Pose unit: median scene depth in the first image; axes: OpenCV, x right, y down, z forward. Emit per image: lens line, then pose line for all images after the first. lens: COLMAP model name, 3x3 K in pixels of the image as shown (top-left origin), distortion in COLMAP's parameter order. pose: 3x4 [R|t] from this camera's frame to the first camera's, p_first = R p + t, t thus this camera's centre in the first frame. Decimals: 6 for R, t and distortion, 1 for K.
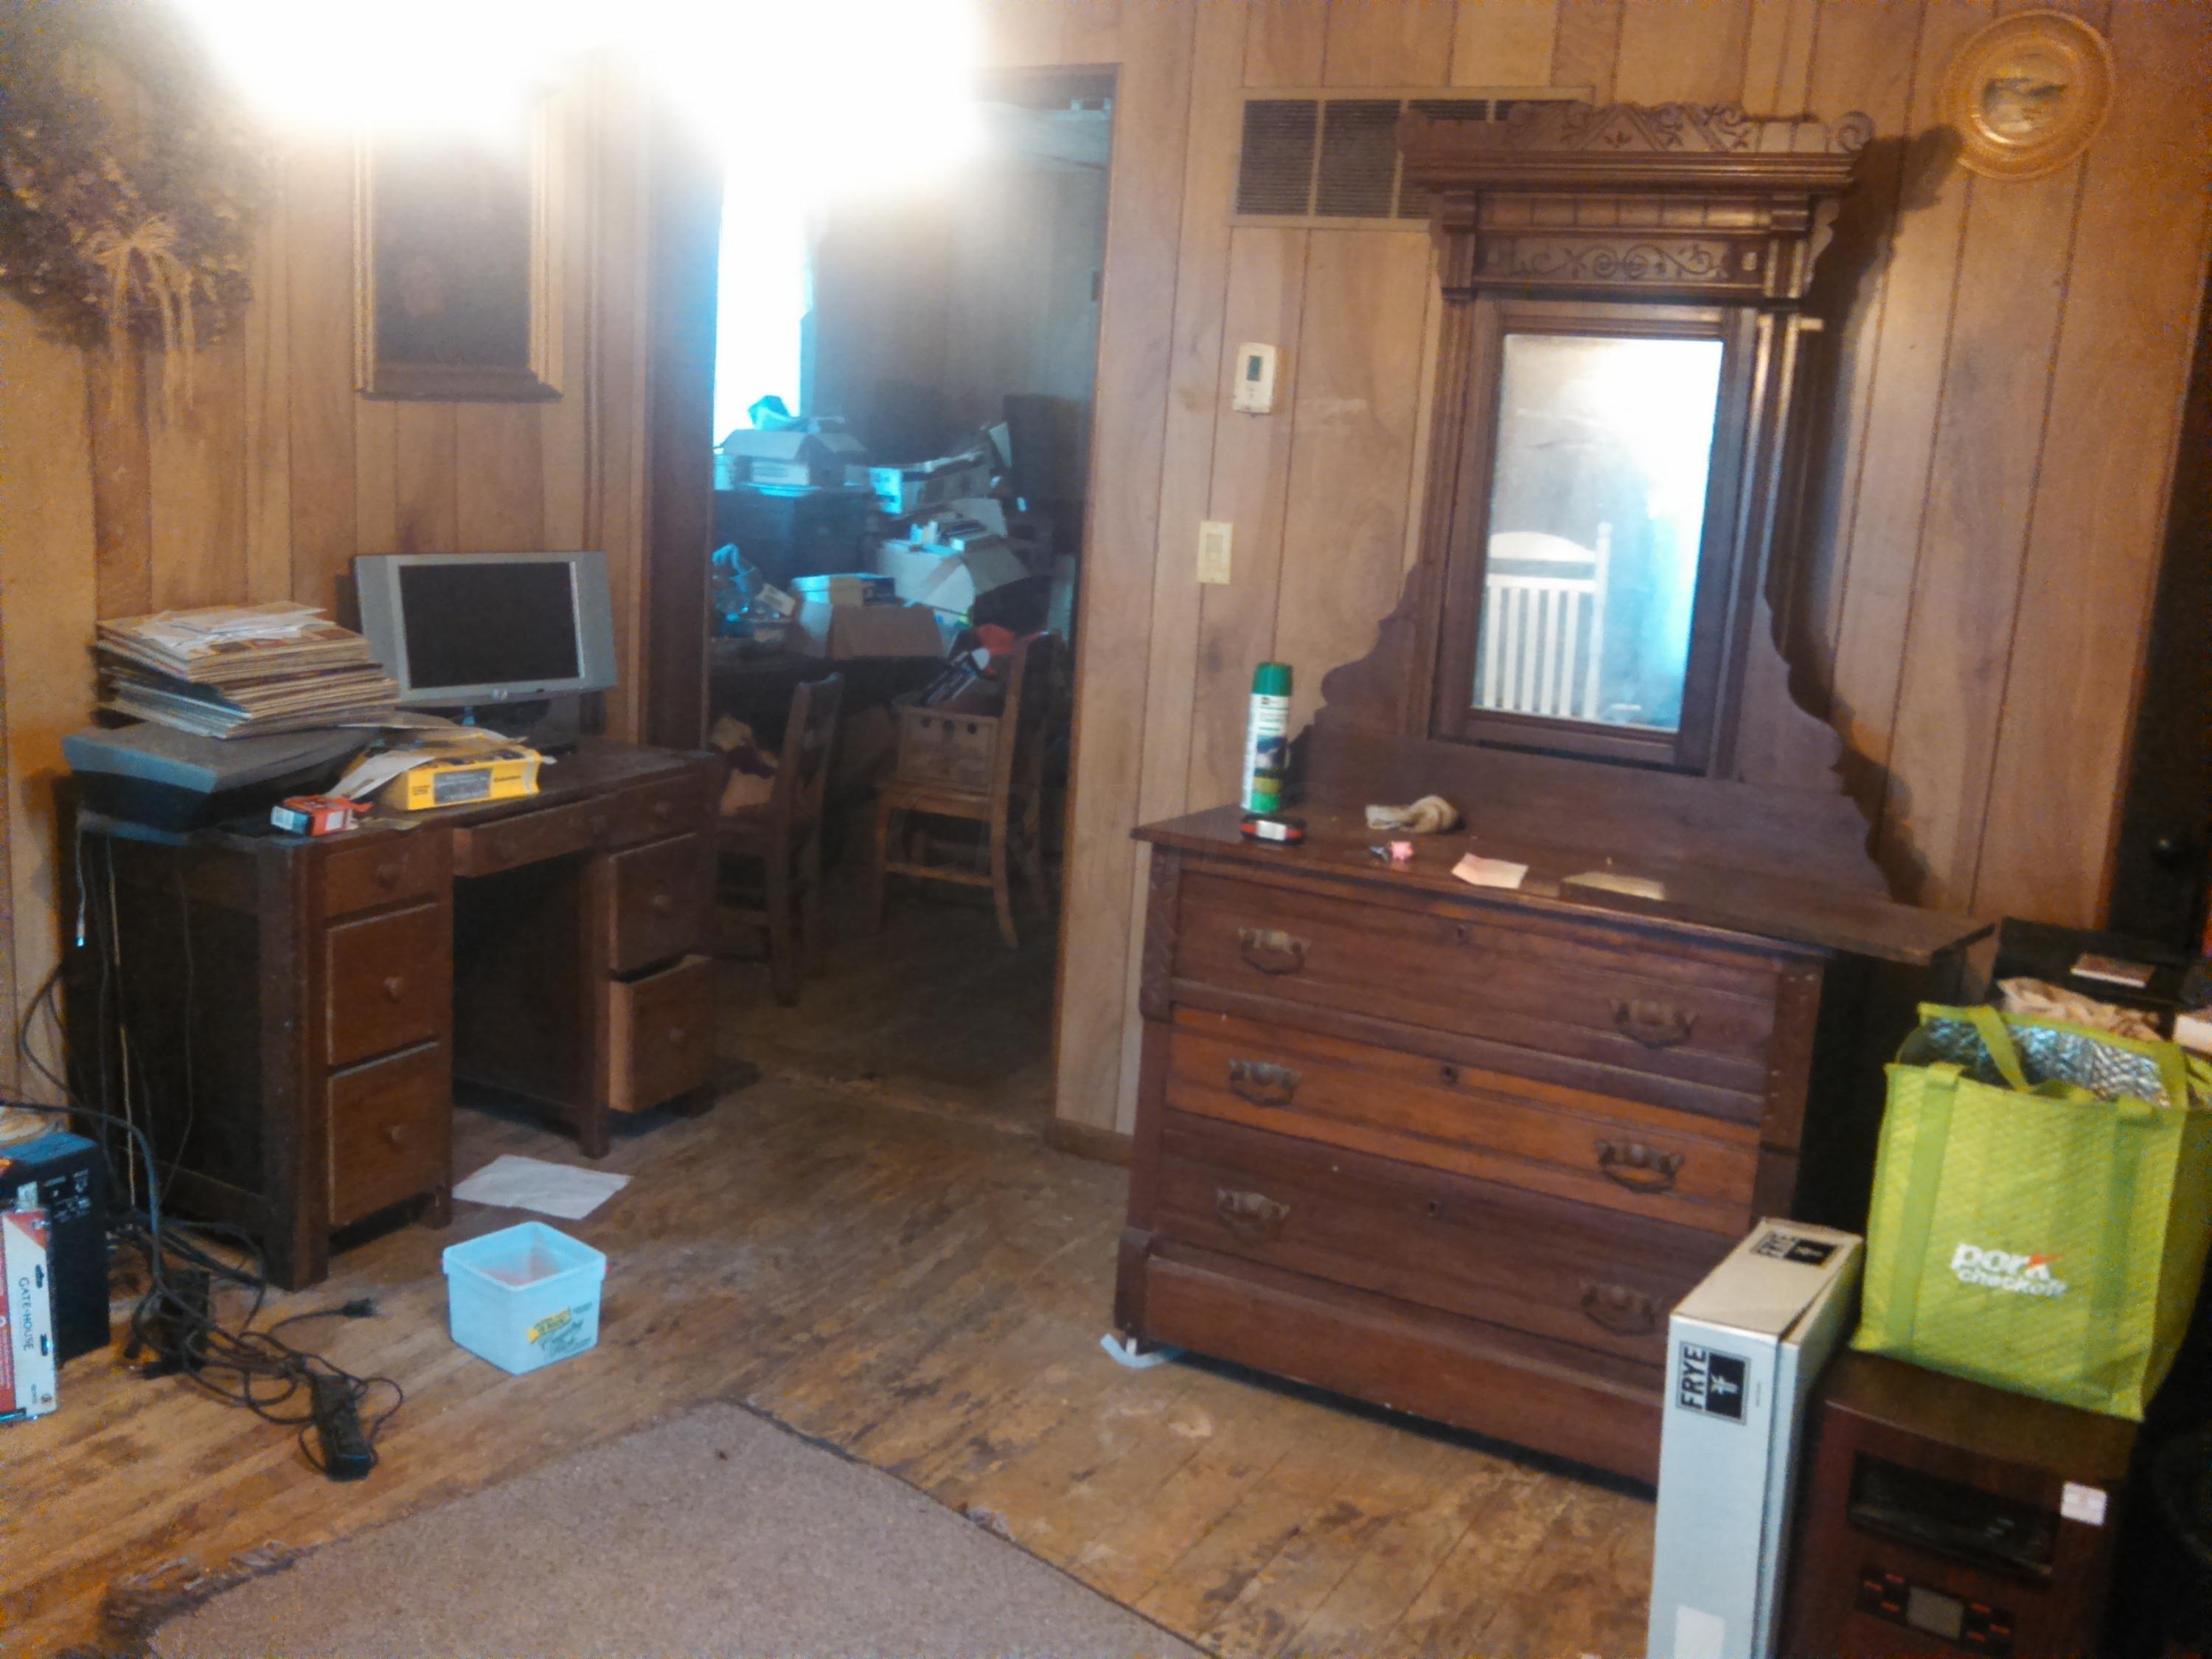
lens RADIAL K [[2456.9, 0, 1106.0], [0, 2456.9, 829.5], [0, 0, 1]] dist [-0.010543, -0.418128]
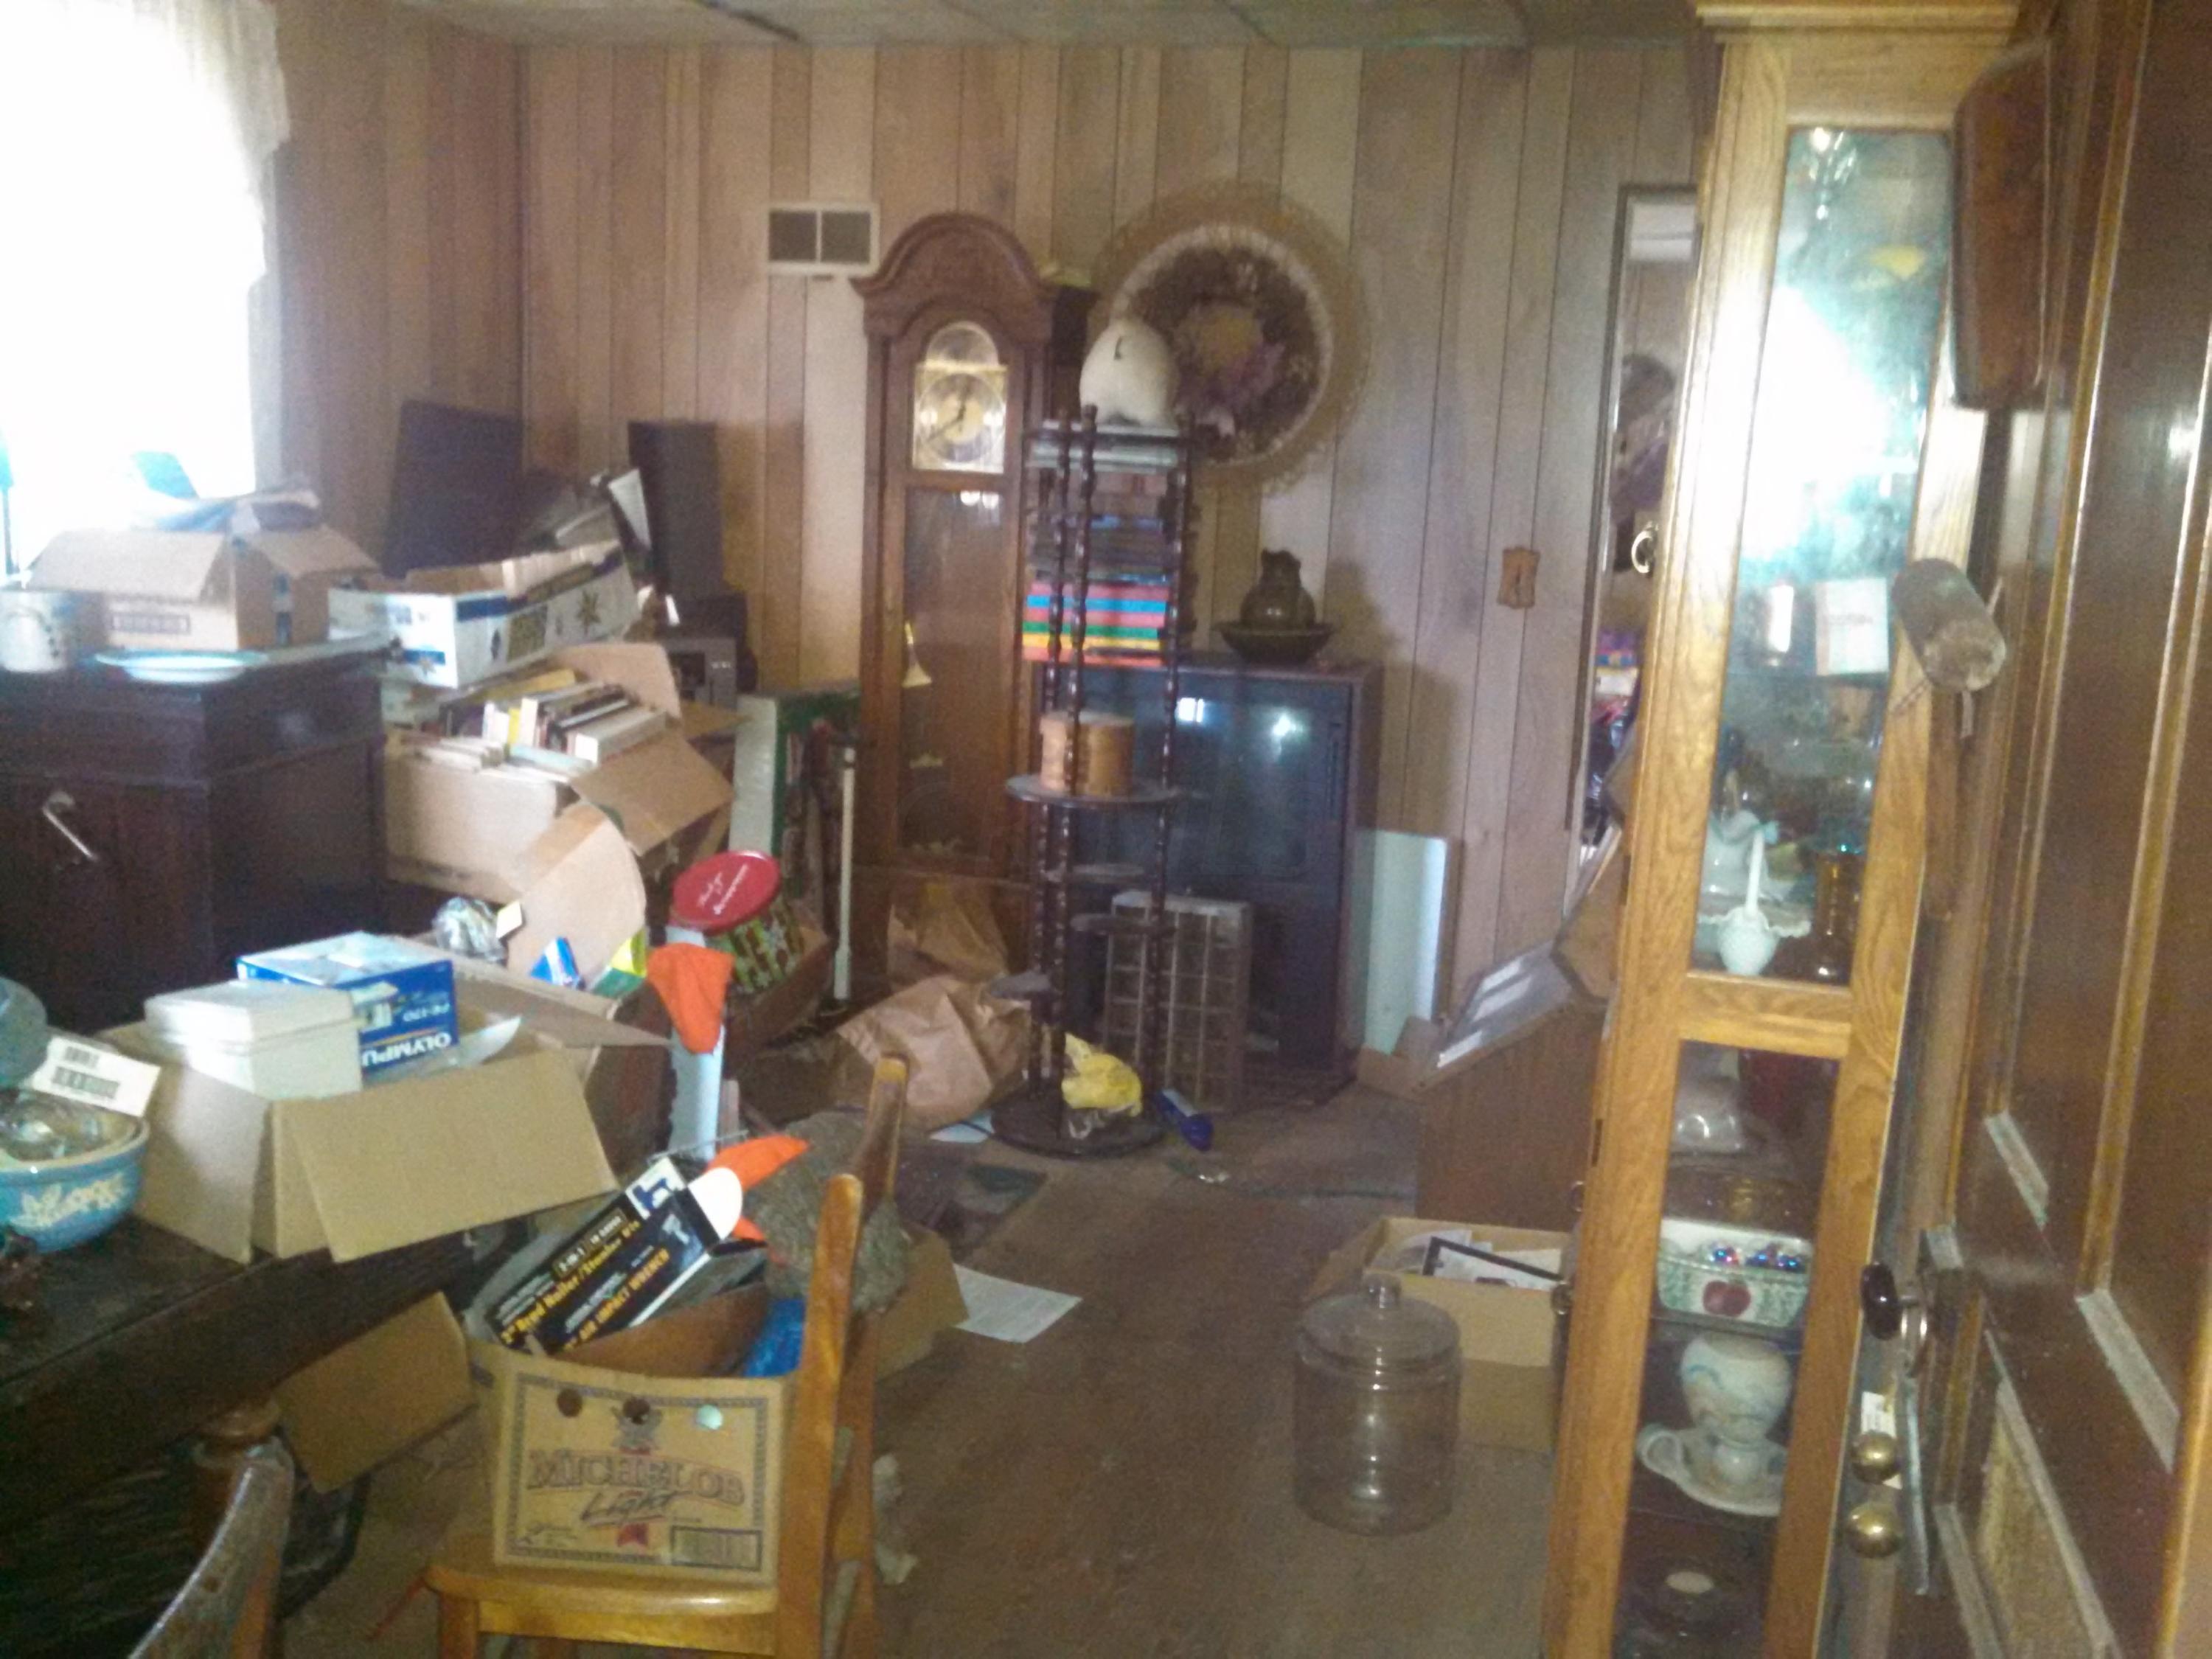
lens RADIAL K [[2456.9, 0, 1106.0], [0, 2456.9, 829.5], [0, 0, 1]] dist [-0.010543, -0.418128]
pose [[0.984405, -0.057850, 0.166131, -0.041224], [0.058712, 0.998275, -0.000276, -0.094568], [-0.165828, 0.010026, 0.986104, 0.519653]]
